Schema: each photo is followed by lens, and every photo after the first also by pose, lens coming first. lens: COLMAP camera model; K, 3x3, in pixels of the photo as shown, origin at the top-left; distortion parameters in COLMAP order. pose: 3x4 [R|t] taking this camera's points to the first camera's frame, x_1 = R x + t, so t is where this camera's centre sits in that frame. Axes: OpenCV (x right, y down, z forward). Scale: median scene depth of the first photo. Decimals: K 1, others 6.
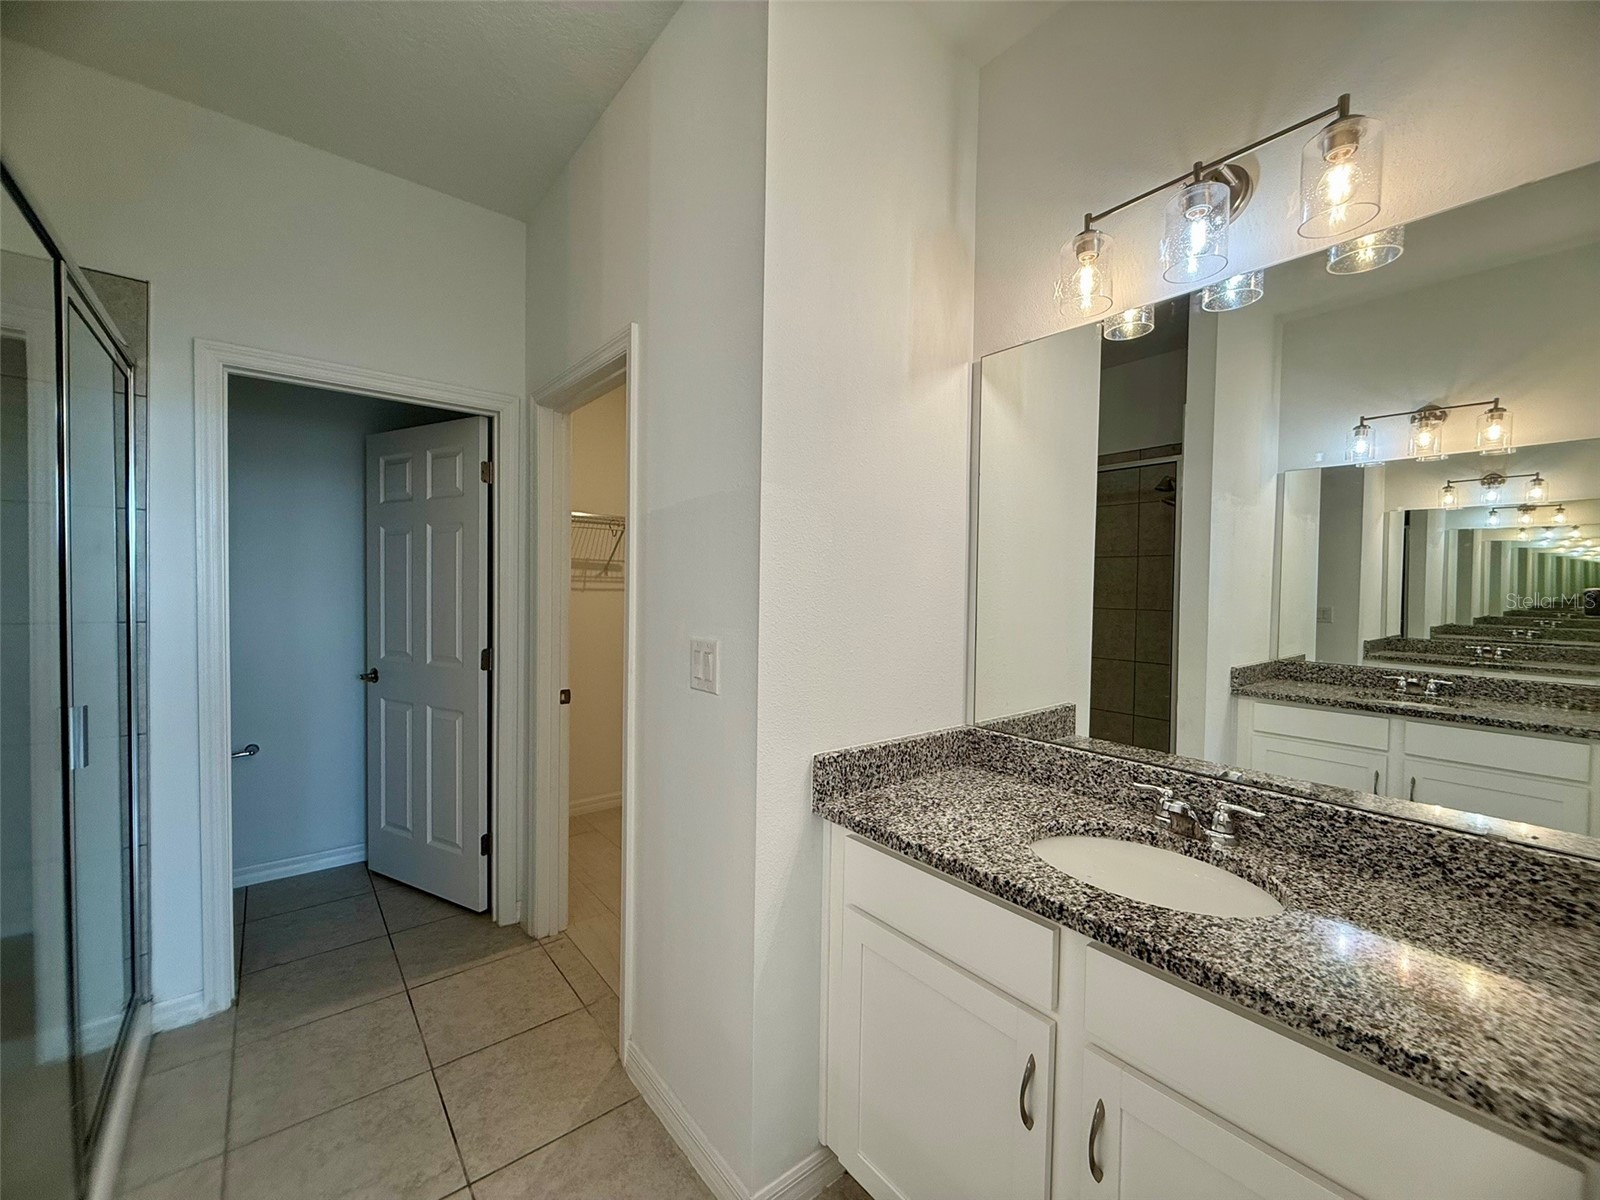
lens RADIAL K [[639.7, 0, 792.4], [0, 639.7, 600.7], [0, 0, 1]] dist [0.004118, -0.002261]
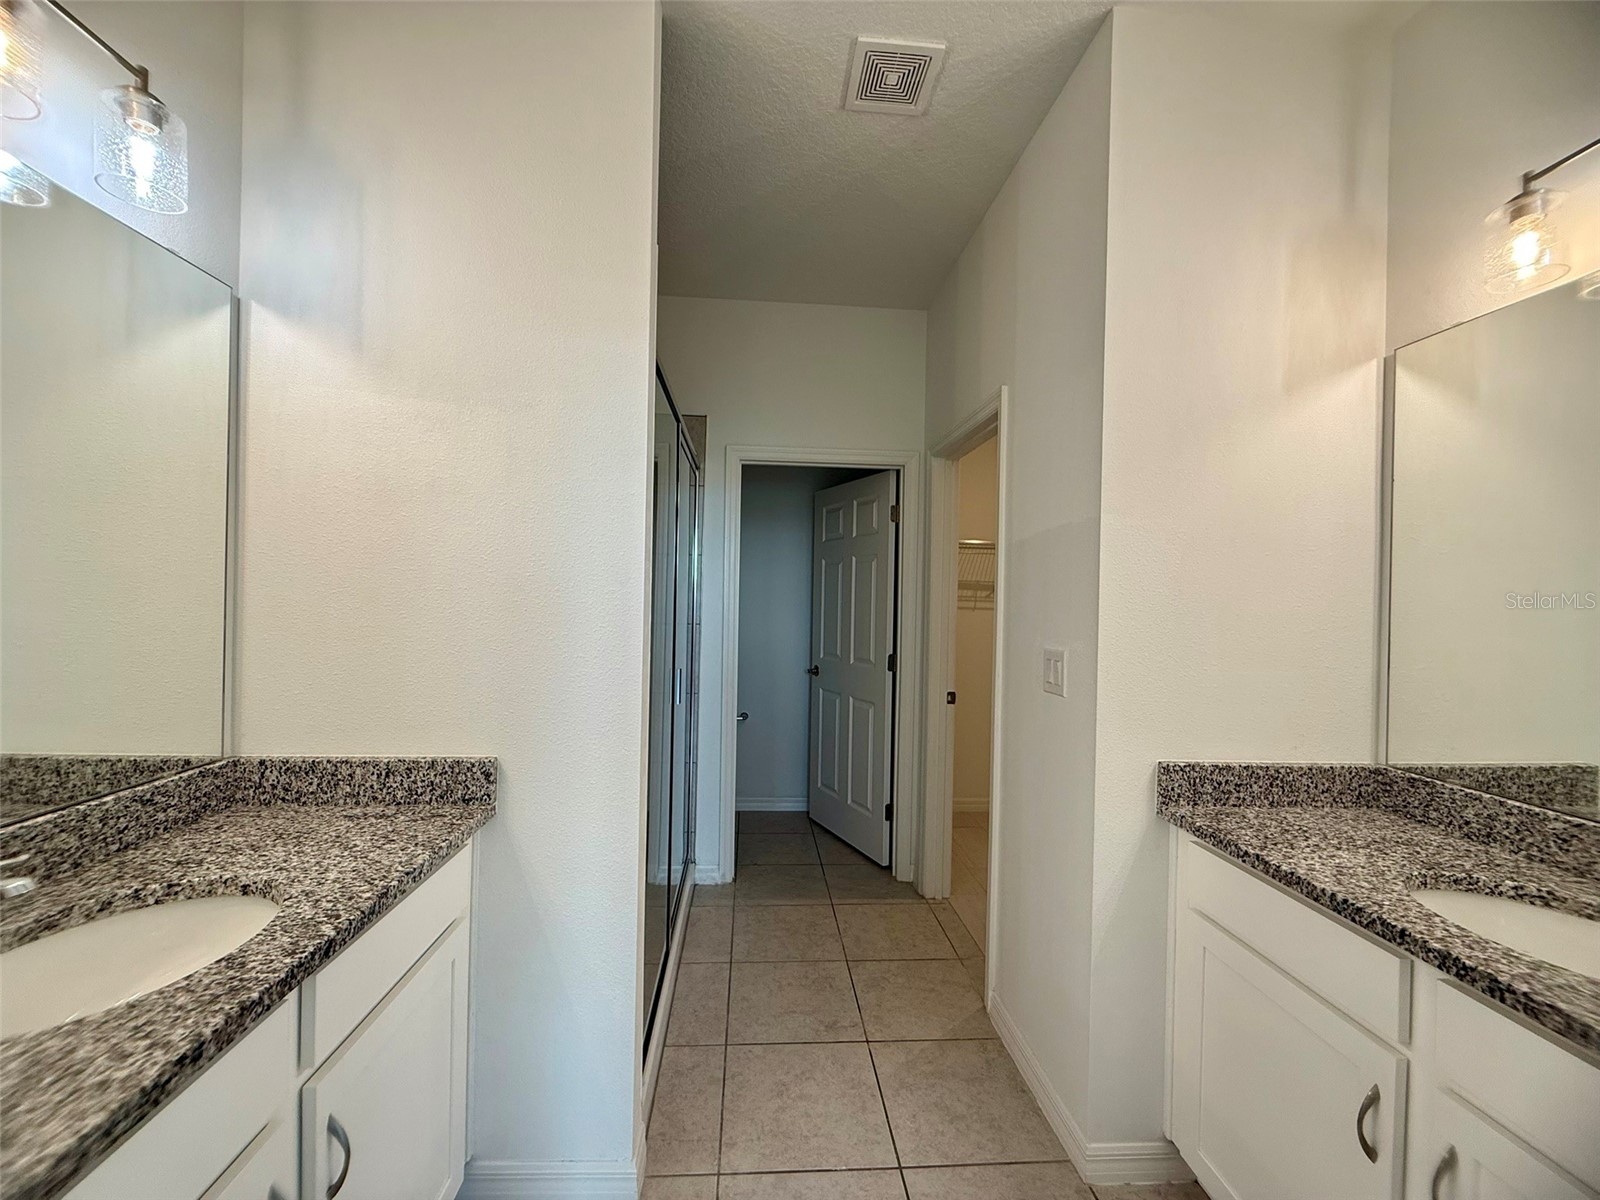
lens RADIAL K [[639.7, 0, 793.6], [0, 639.7, 598.7], [0, 0, 1]] dist [0.004118, -0.002261]
pose [[0.817219, 0.001910, -0.576324, 0.114021], [-0.023179, 0.999294, -0.029555, 0.010906], [0.575861, 0.037511, 0.816687, -0.180587]]
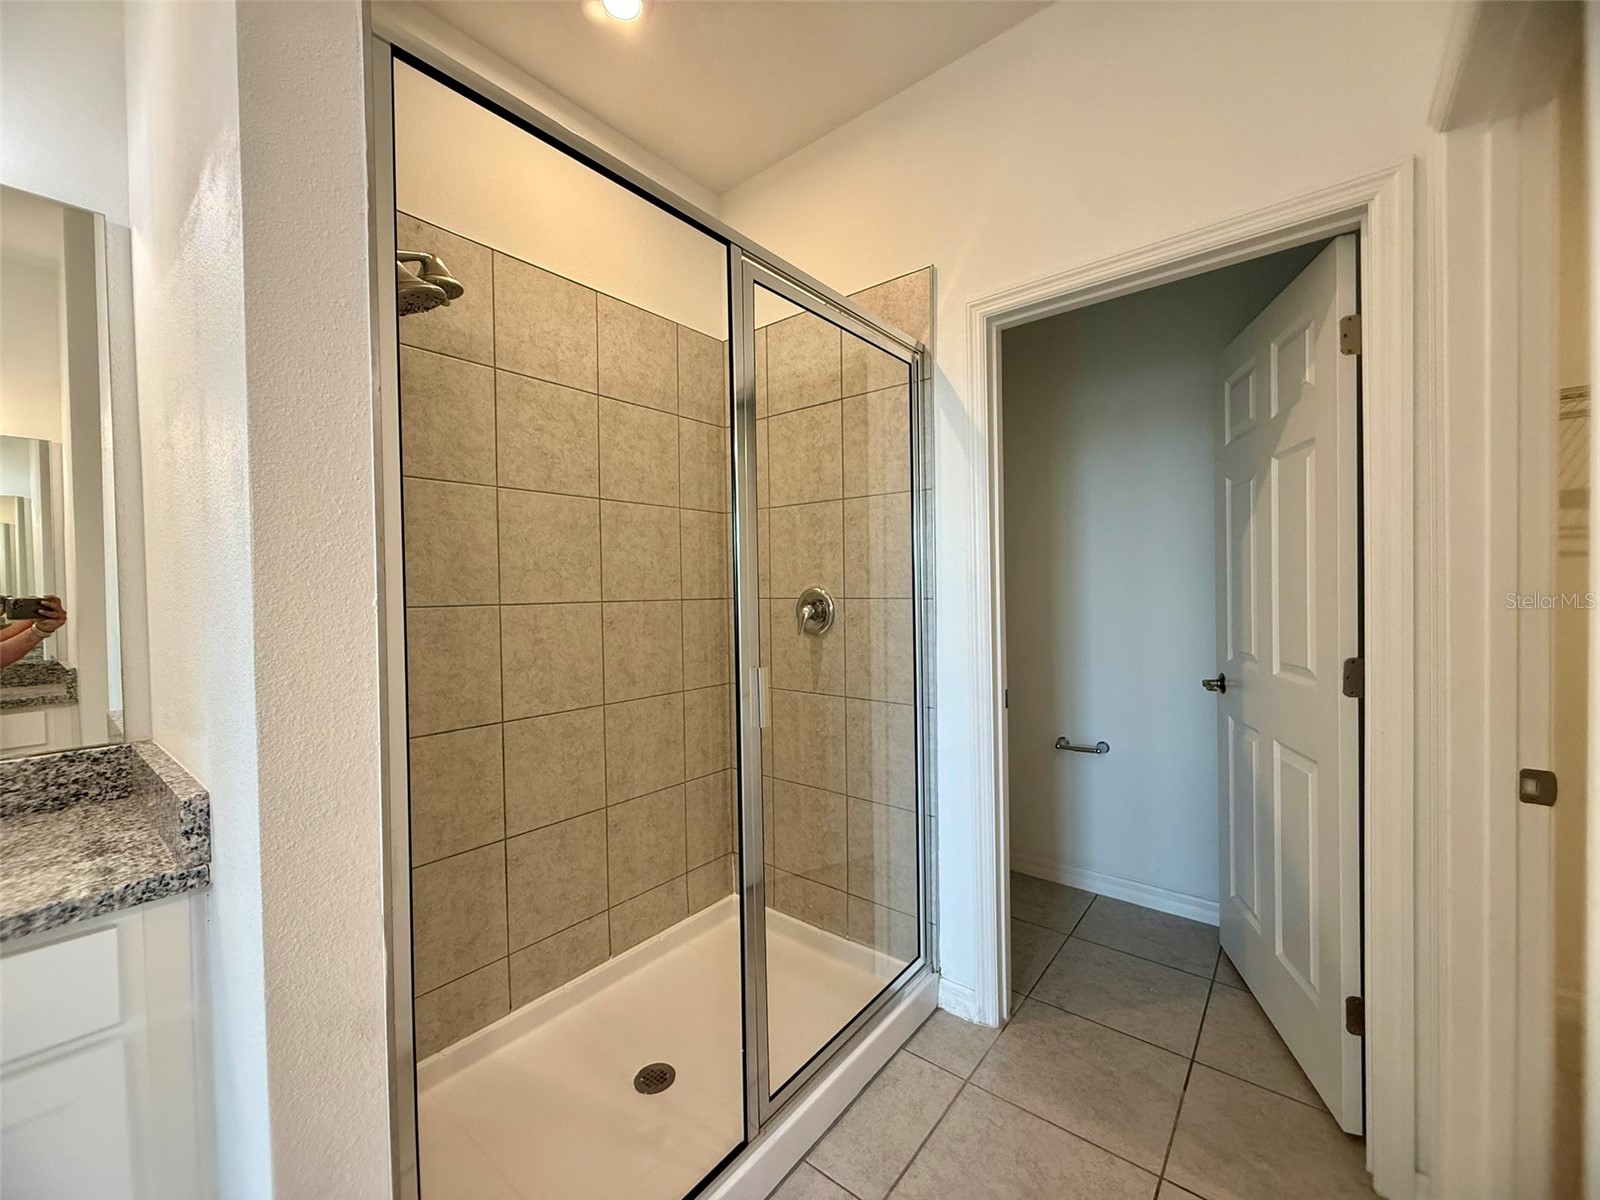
lens RADIAL K [[639.7, 0, 797.1], [0, 639.7, 600.5], [0, 0, 1]] dist [0.004118, -0.002261]
pose [[0.201964, -0.002436, -0.979390, -0.051079], [-0.004349, 0.999985, -0.003384, 0.039810], [0.979383, 0.004943, 0.201950, 0.565872]]
